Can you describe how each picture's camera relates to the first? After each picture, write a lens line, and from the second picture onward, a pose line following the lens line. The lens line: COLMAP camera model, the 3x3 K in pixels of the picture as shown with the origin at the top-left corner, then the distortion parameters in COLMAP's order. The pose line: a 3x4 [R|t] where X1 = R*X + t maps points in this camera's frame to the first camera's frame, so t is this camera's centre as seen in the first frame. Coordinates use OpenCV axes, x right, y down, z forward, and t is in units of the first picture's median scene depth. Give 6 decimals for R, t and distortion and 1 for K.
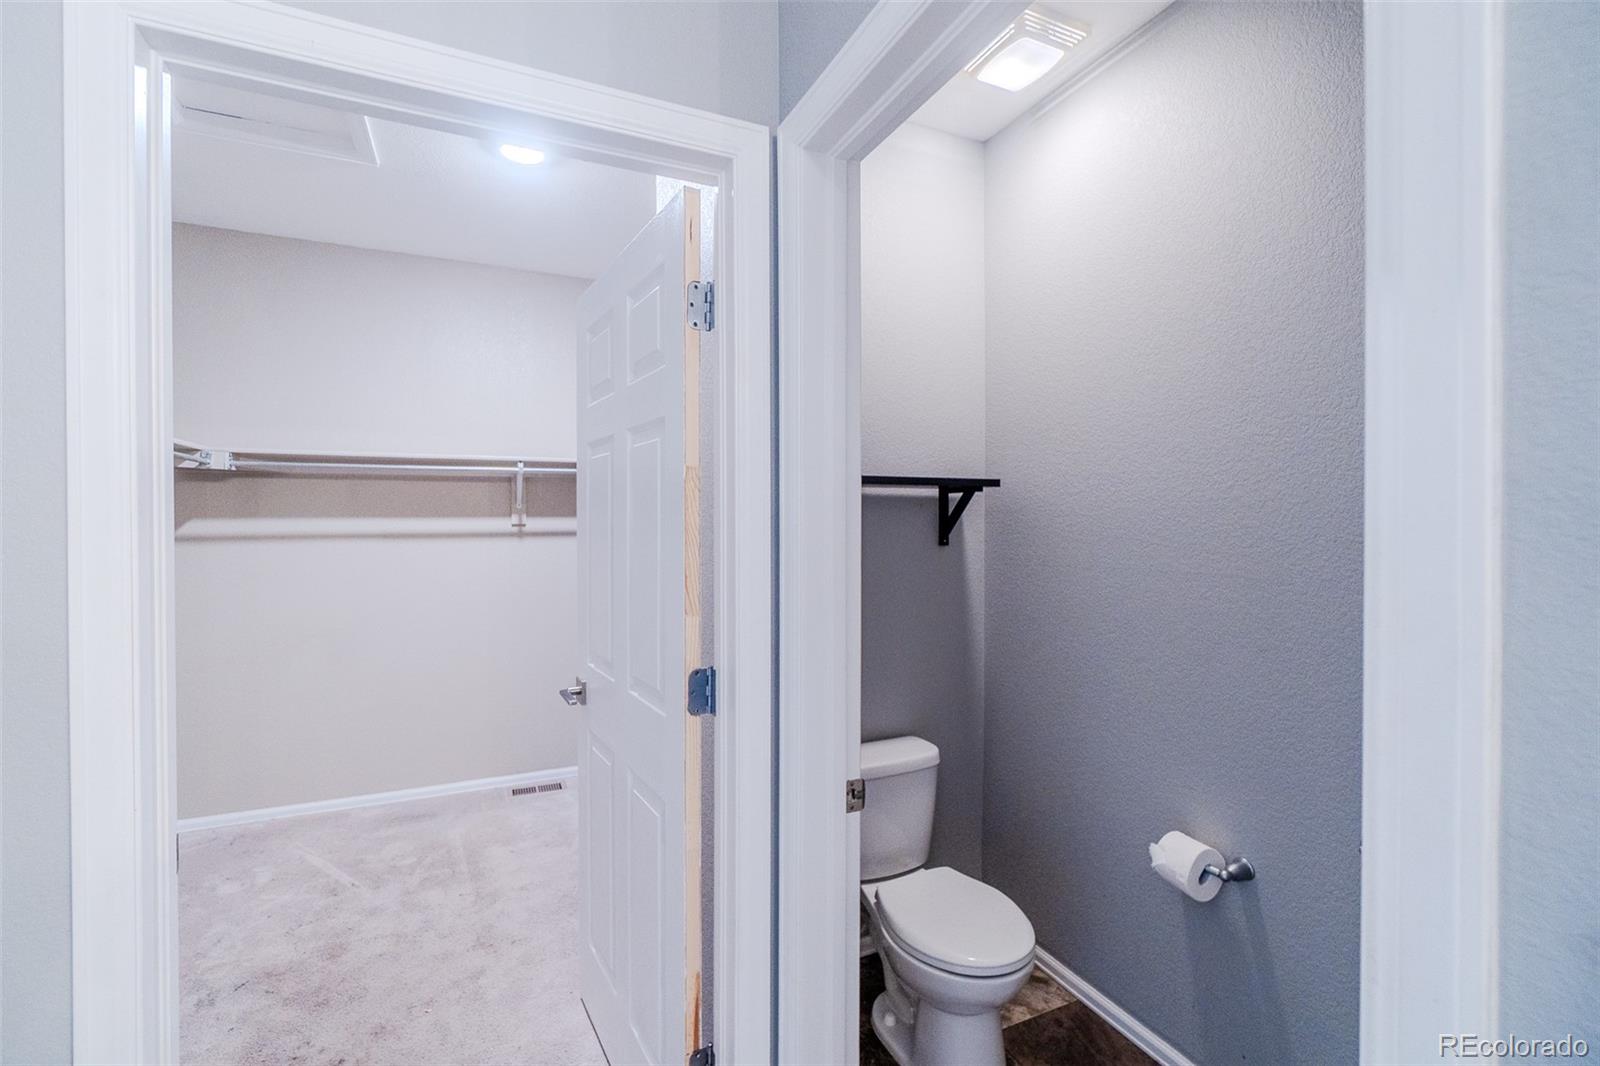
lens RADIAL K [[688.7, 0, 783.3], [0, 688.7, 527.7], [0, 0, 1]] dist [-0.002515, 0.000127]
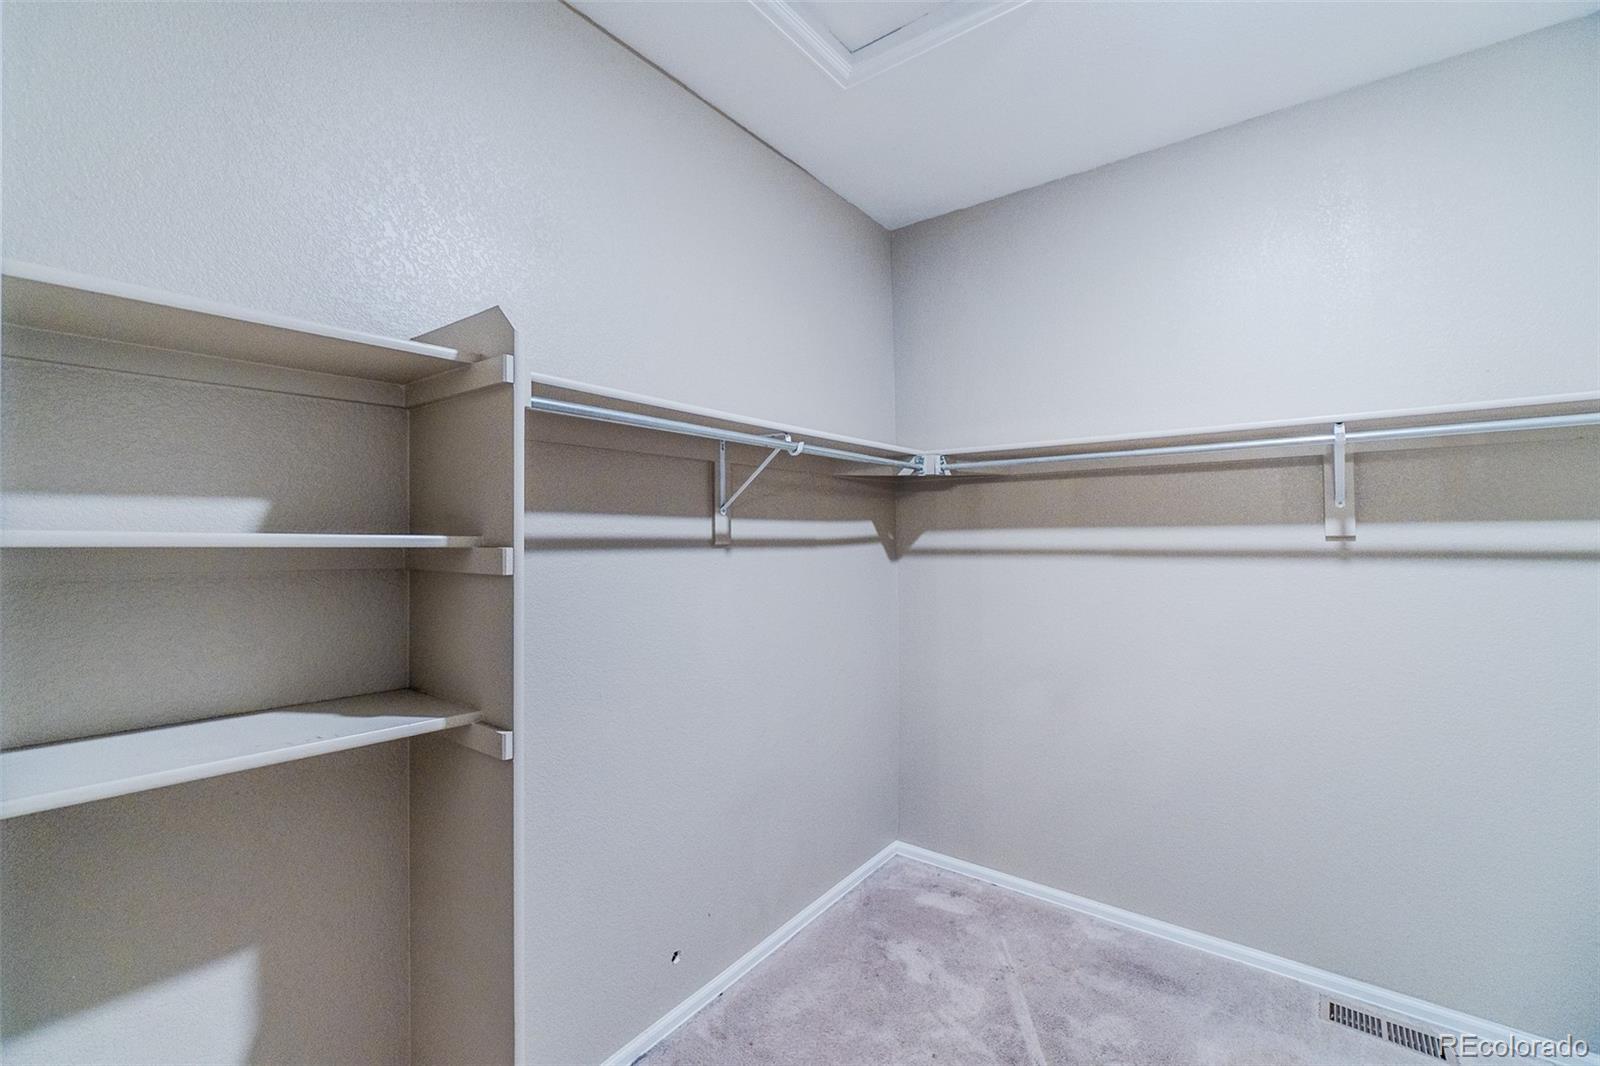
lens RADIAL K [[688.7, 0, 783.3], [0, 688.7, 527.7], [0, 0, 1]] dist [-0.002515, 0.000127]
pose [[0.477475, -0.012420, -0.878557, -0.114725], [-0.003830, 0.999861, -0.016216, -0.001350], [0.878637, 0.011108, 0.477361, 0.357361]]
